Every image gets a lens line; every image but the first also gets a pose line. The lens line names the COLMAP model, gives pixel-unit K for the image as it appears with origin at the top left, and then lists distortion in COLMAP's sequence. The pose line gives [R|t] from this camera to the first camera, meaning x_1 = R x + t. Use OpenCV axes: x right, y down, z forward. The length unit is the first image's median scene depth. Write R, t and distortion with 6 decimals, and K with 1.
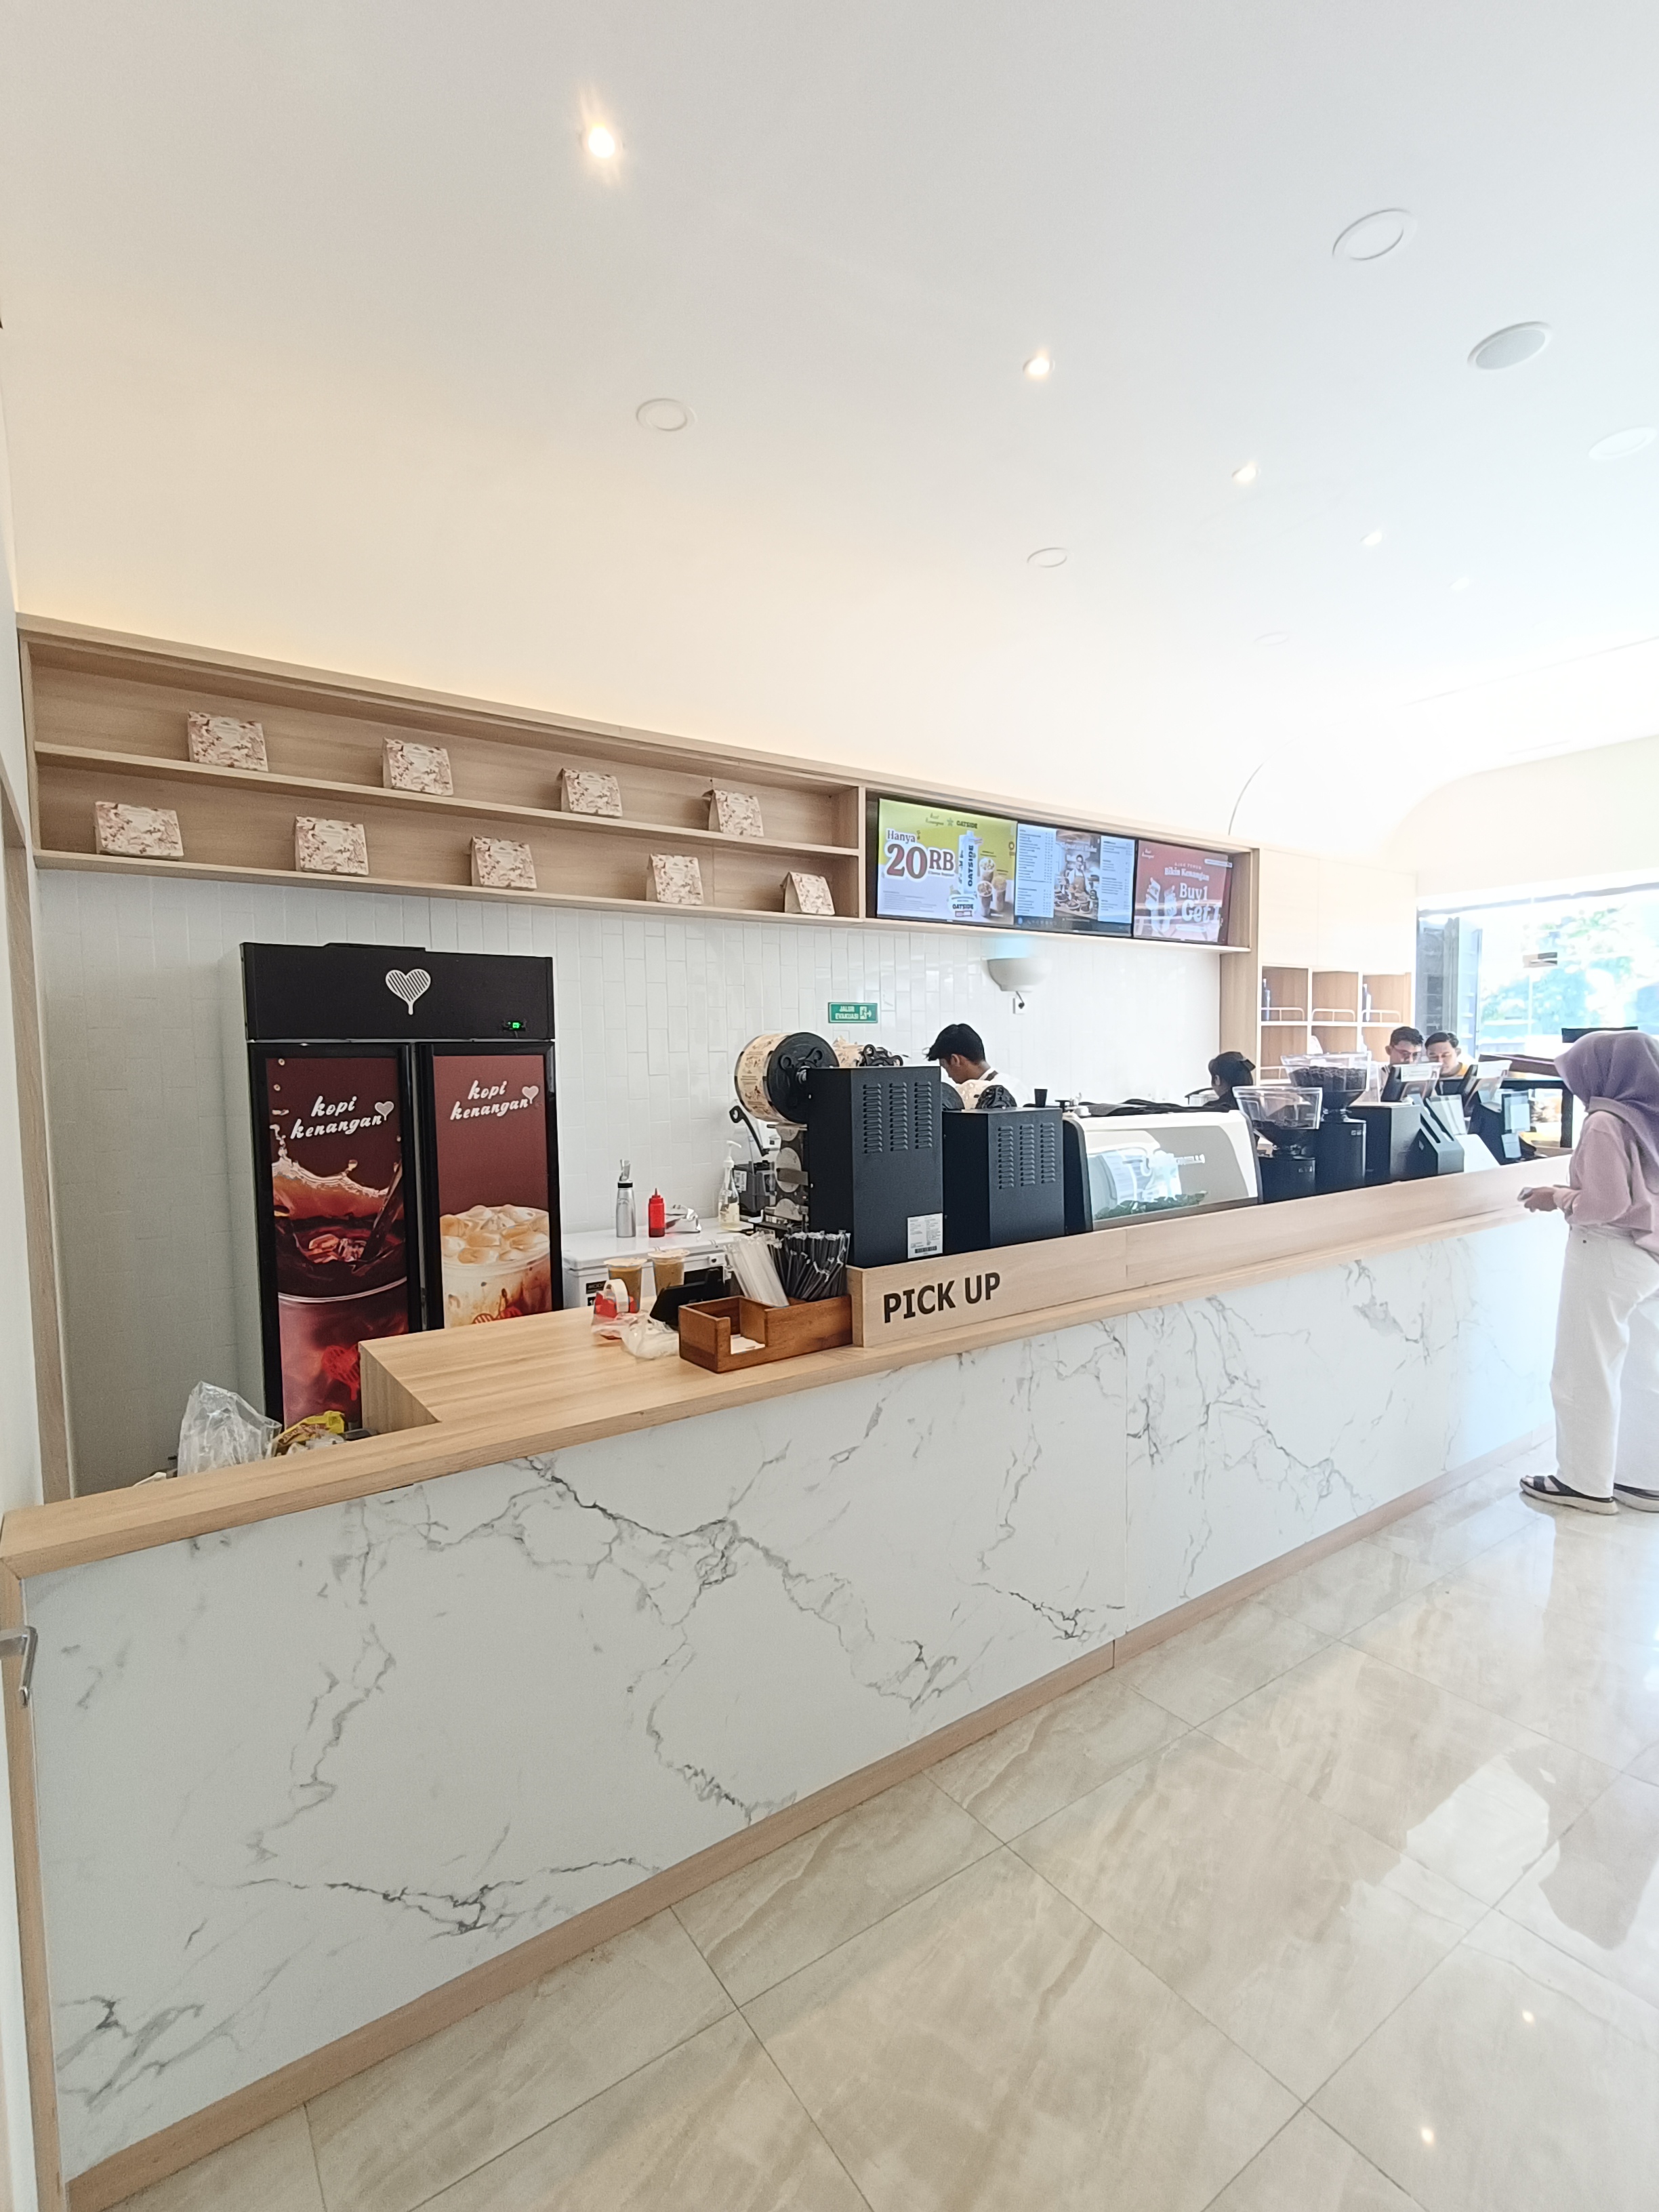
lens RADIAL K [[1014.6, 0, 810.0], [0, 1014.6, 1119.5], [0, 0, 1]] dist [0.008444, -0.000147]
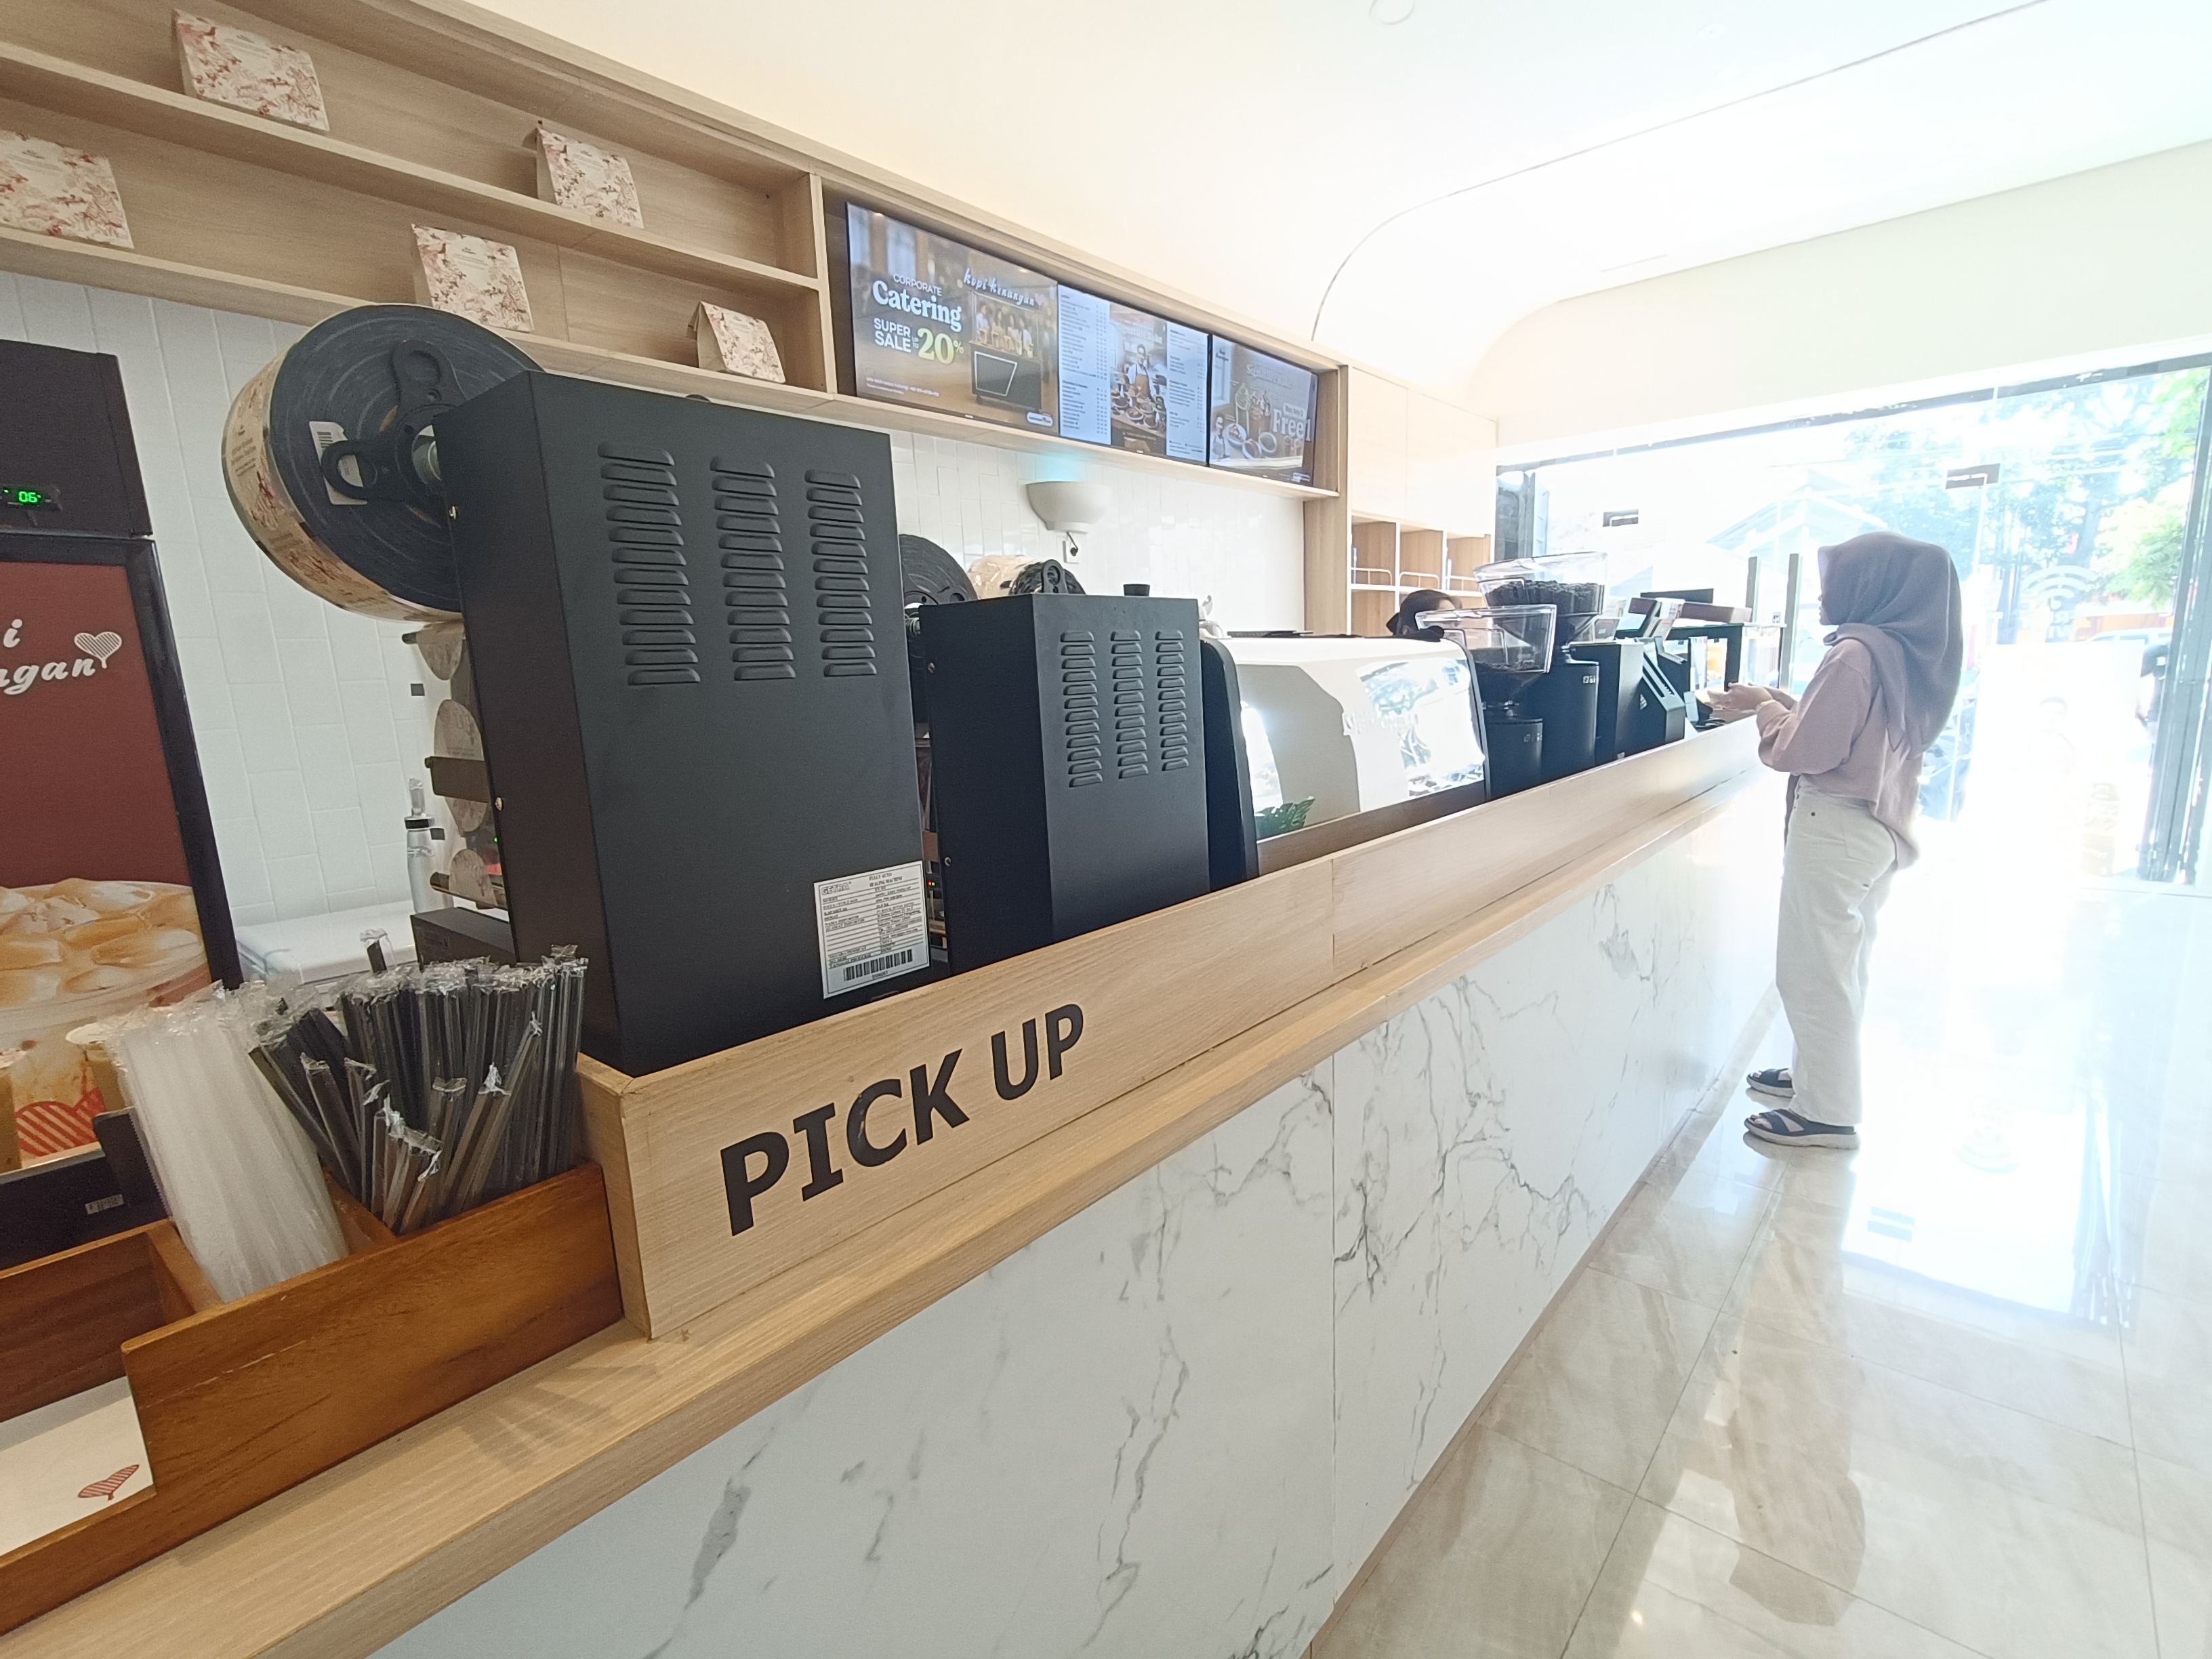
lens RADIAL K [[1014.6, 0, 1111.4], [0, 1014.6, 864.9], [0, 0, 1]] dist [0.008444, -0.000147]
pose [[0.969388, -0.068587, 0.235762, 0.076944], [0.037851, 0.990459, 0.132507, 0.033769], [-0.242601, -0.119527, 0.962735, 0.440707]]
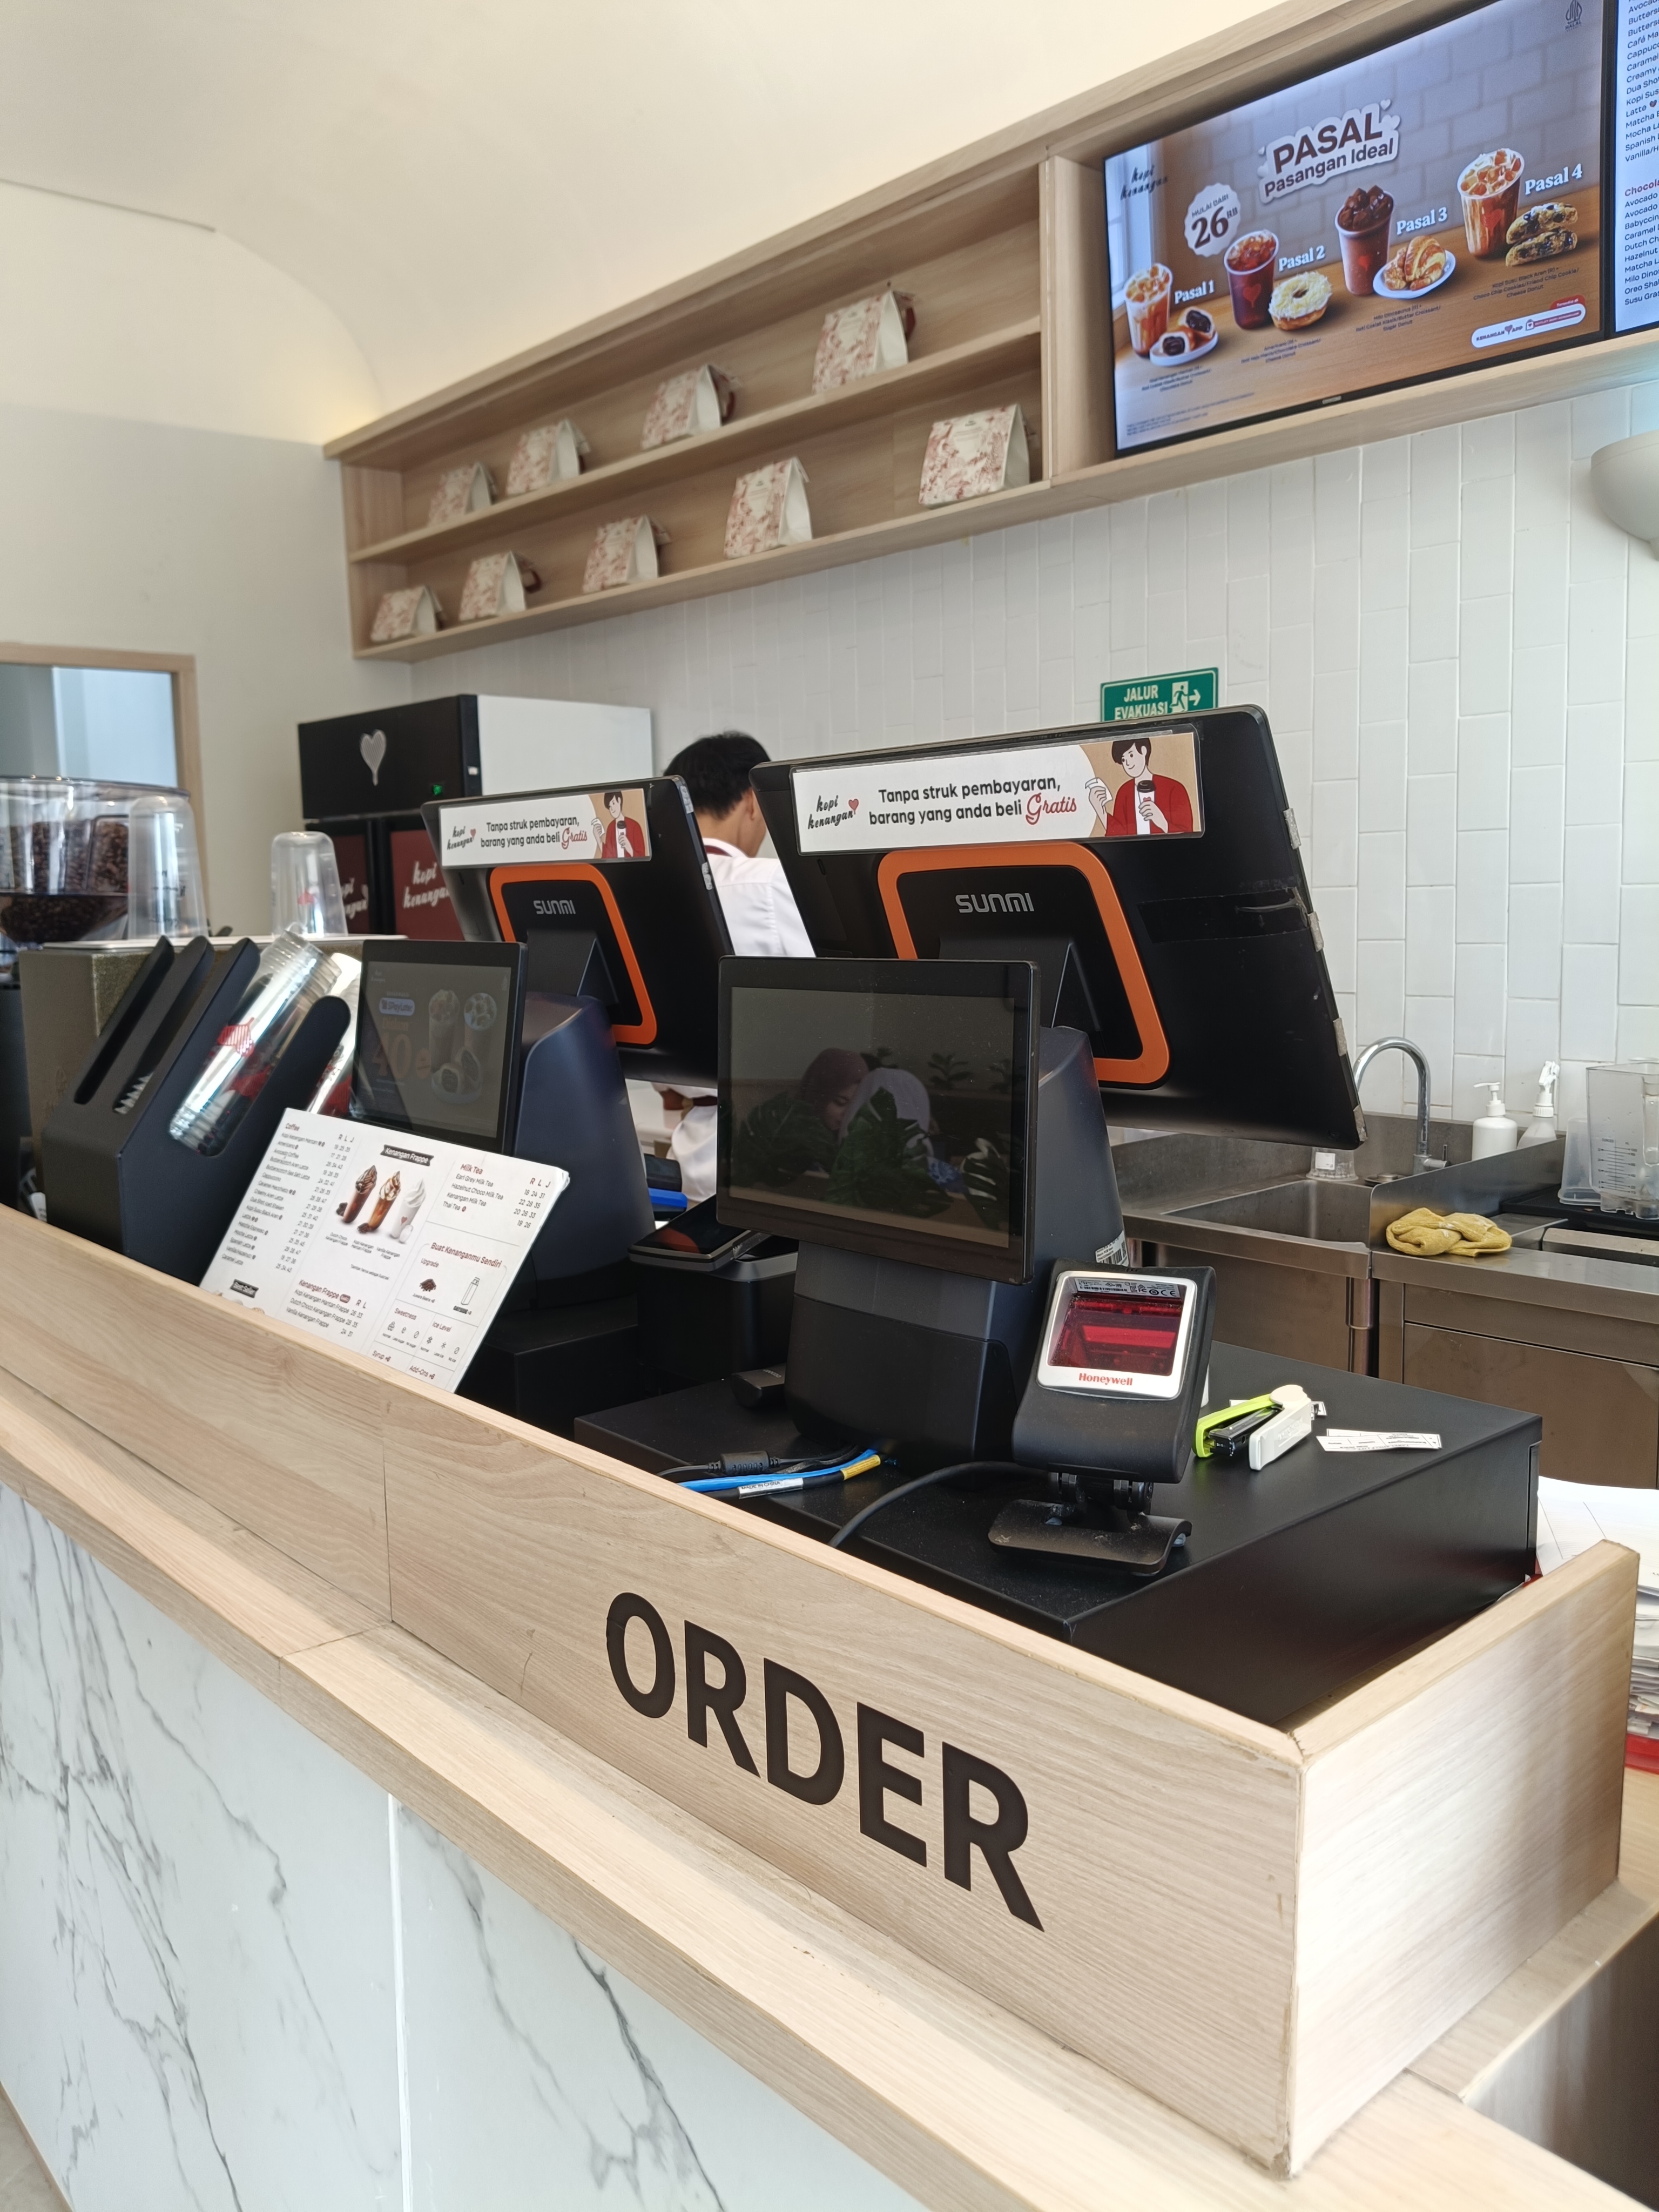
lens RADIAL K [[1705.6, 0, 829.5], [0, 1705.6, 1106.0], [0, 0, 1]] dist [-0.010589, -0.005850]
pose [[0.115086, 0.149793, -0.981997, 1.189420], [-0.035722, 0.988550, 0.146606, -0.061541], [0.992713, 0.018207, 0.119119, 1.261369]]
